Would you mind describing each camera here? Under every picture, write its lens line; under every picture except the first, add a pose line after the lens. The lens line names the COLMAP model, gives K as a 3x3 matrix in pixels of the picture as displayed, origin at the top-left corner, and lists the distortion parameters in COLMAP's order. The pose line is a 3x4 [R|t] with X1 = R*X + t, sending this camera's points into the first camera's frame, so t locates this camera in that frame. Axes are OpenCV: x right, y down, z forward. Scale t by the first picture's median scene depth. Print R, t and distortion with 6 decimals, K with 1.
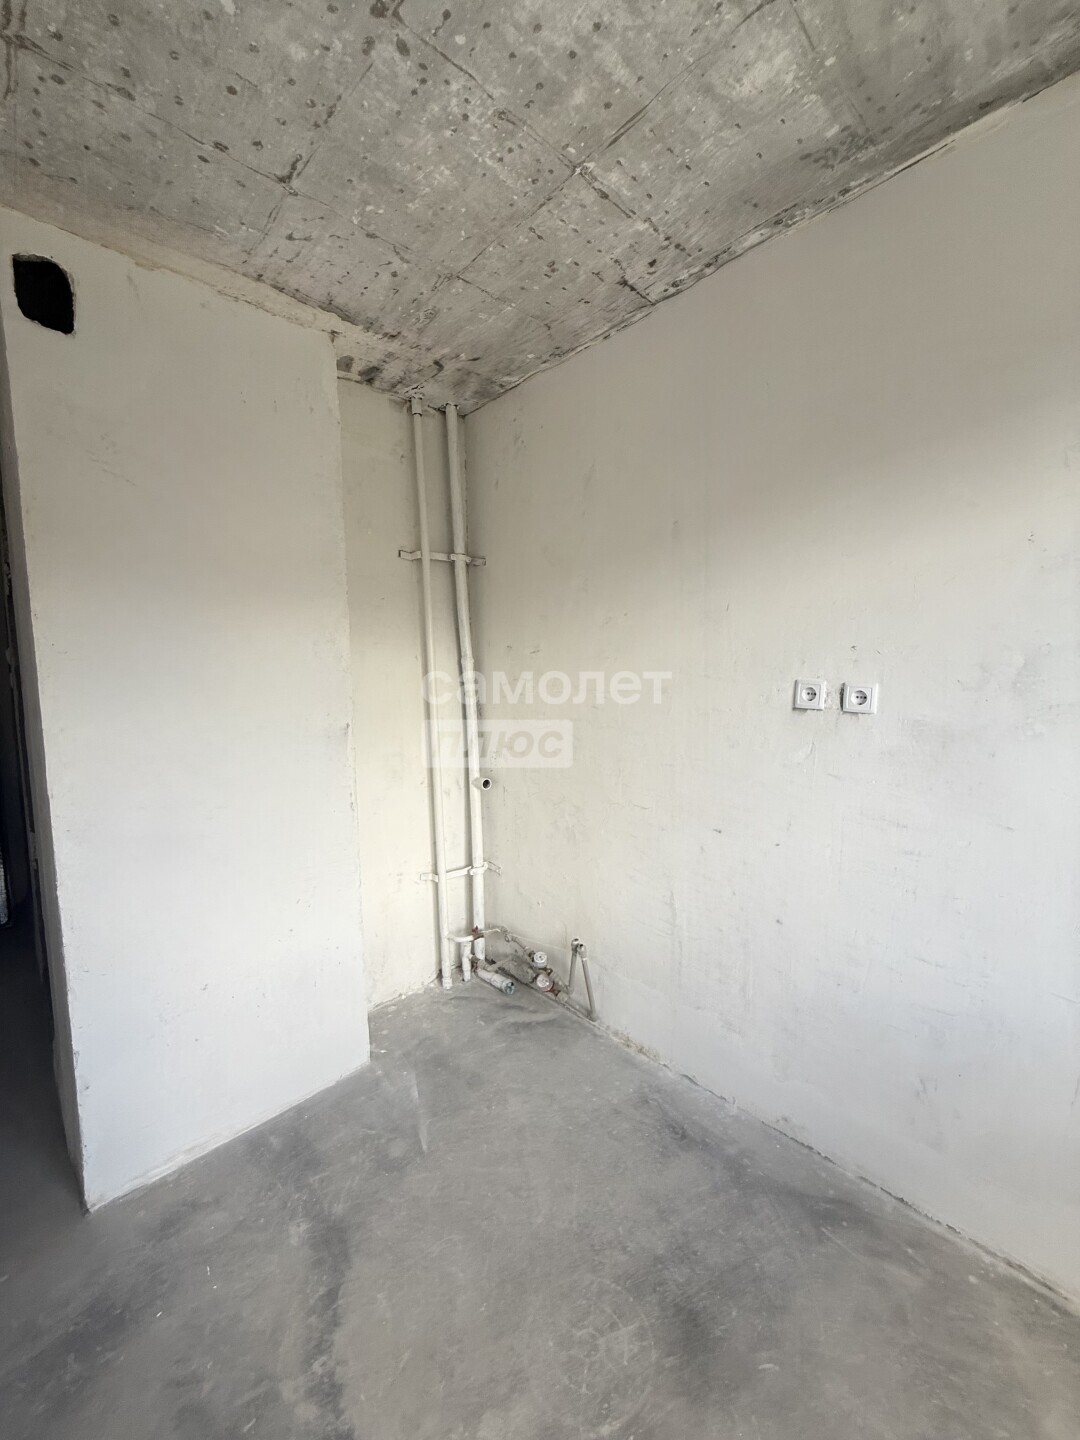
lens RADIAL K [[579.1, 0, 542.6], [0, 579.1, 715.2], [0, 0, 1]] dist [-0.001257, 0.000335]
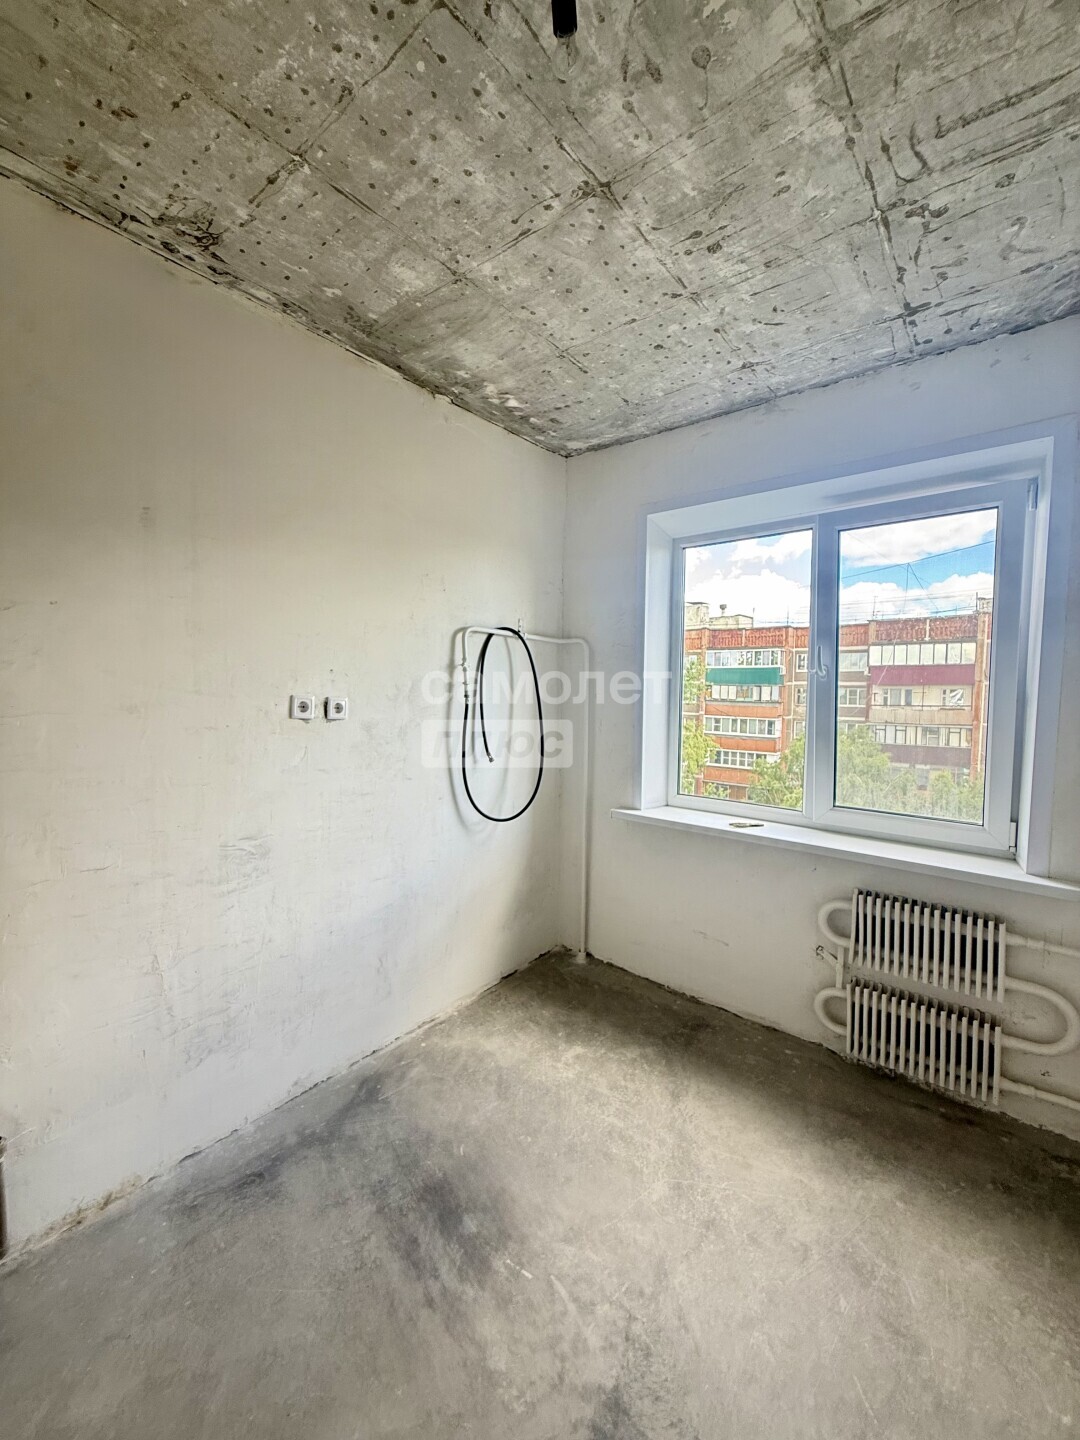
lens RADIAL K [[579.1, 0, 542.6], [0, 579.1, 715.2], [0, 0, 1]] dist [-0.001257, 0.000335]
pose [[-0.132678, -0.031244, 0.990667, -0.948369], [0.072136, 0.996548, 0.041090, -0.039105], [-0.988531, 0.076914, -0.129967, 0.783244]]
